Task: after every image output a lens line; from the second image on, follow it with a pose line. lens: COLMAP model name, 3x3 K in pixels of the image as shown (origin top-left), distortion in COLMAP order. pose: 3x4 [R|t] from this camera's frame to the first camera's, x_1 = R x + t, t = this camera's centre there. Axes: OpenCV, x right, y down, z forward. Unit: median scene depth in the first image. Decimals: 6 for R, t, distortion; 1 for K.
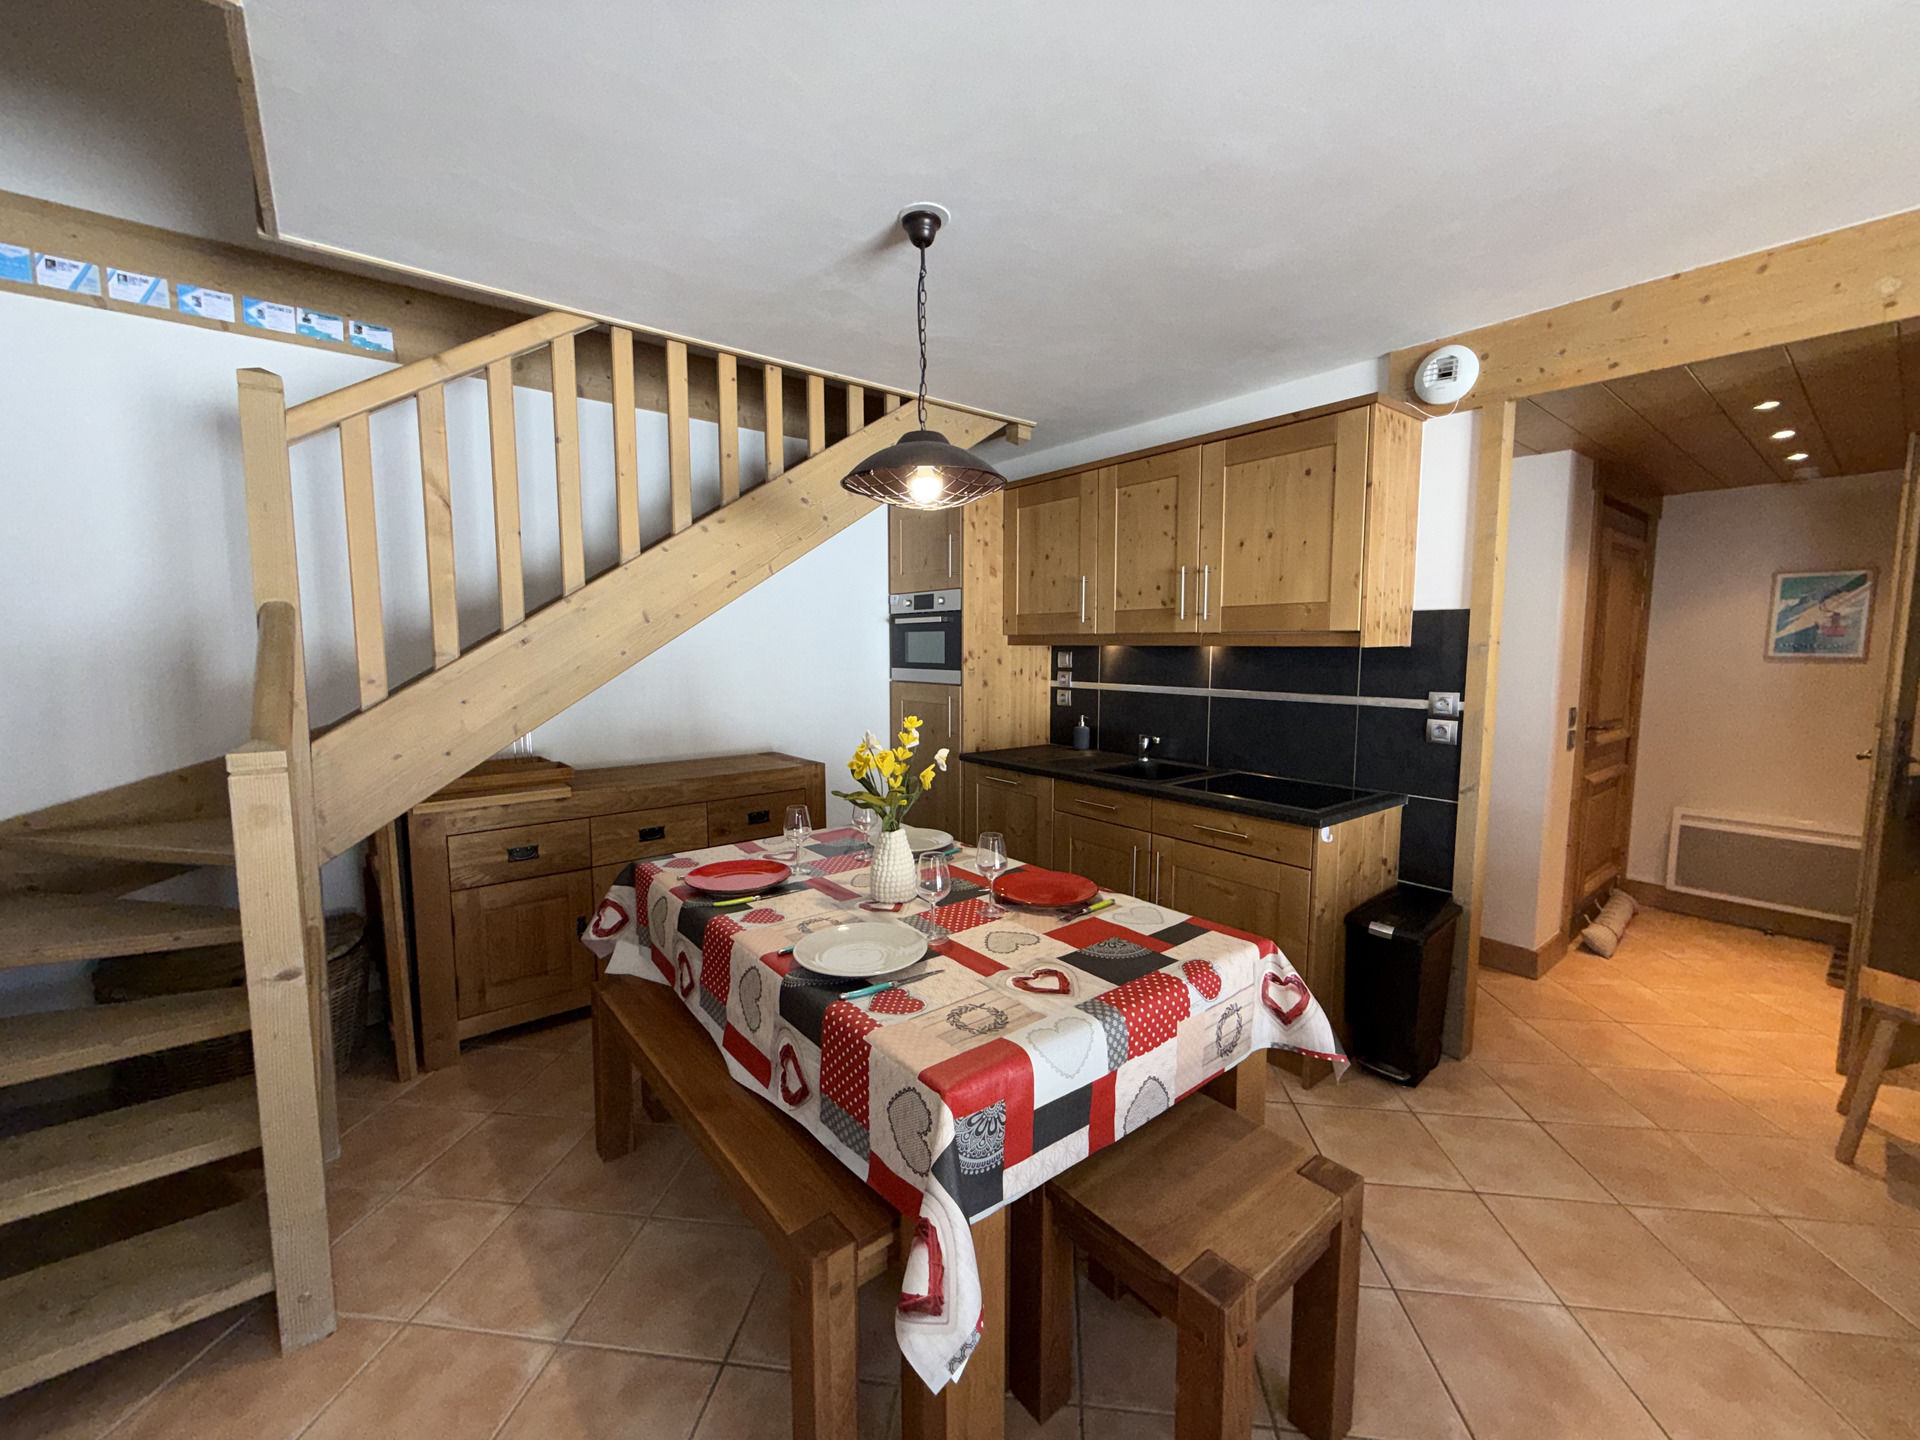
lens RADIAL K [[761.4, 0, 952.2], [0, 761.4, 718.1], [0, 0, 1]] dist [0.001835, -0.000533]
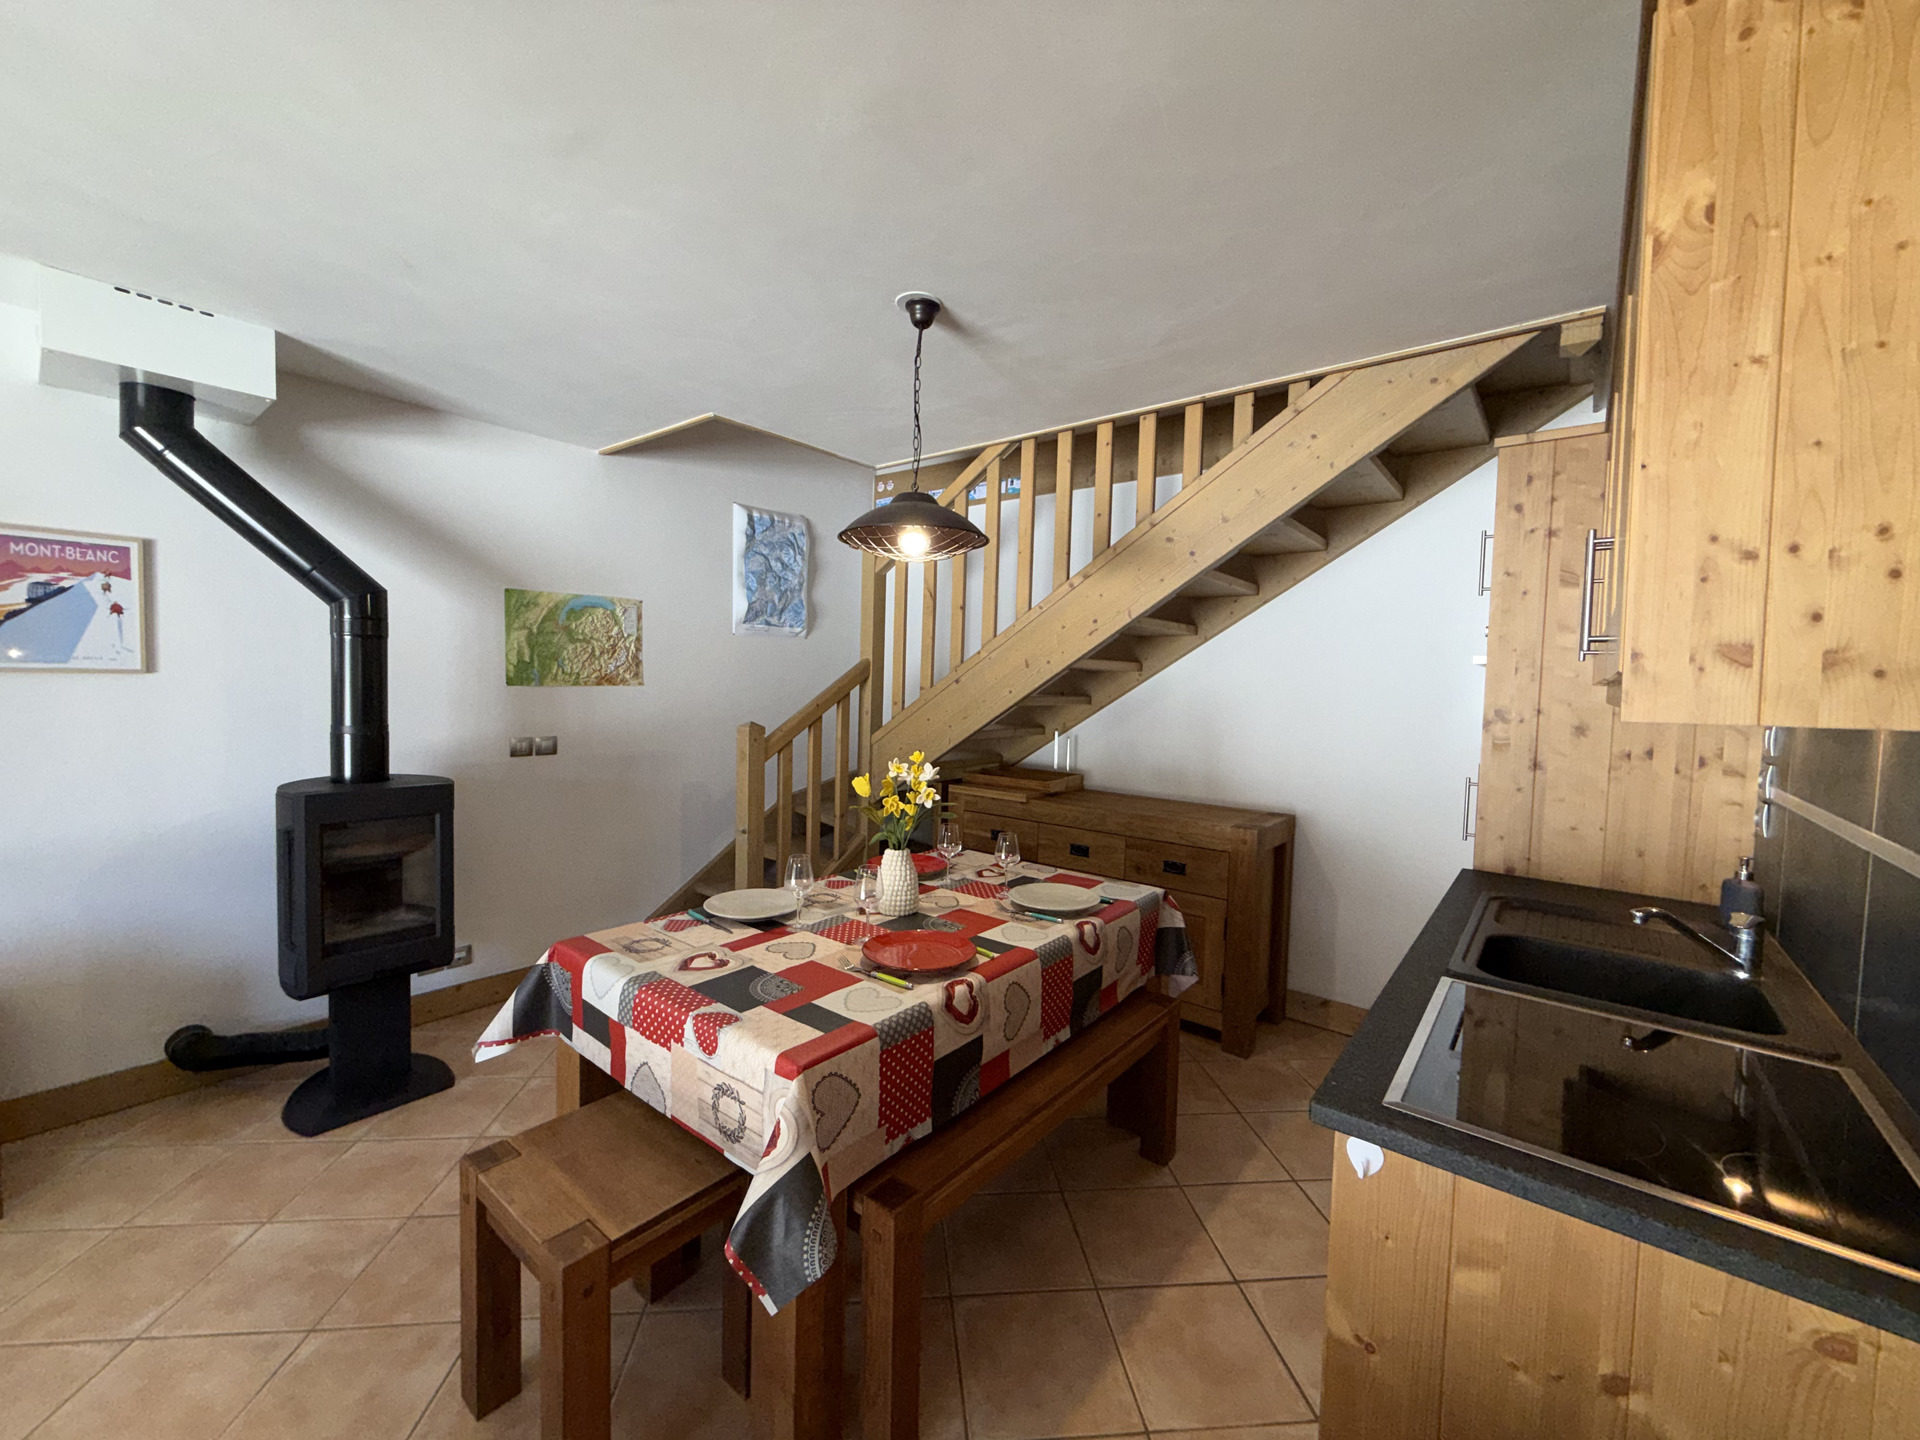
lens RADIAL K [[761.4, 0, 952.2], [0, 761.4, 718.1], [0, 0, 1]] dist [0.001835, -0.000533]
pose [[0.216227, 0.056339, -0.974716, 0.798282], [-0.119009, 0.992410, 0.030962, -0.069889], [0.969063, 0.109305, 0.221291, 0.632411]]
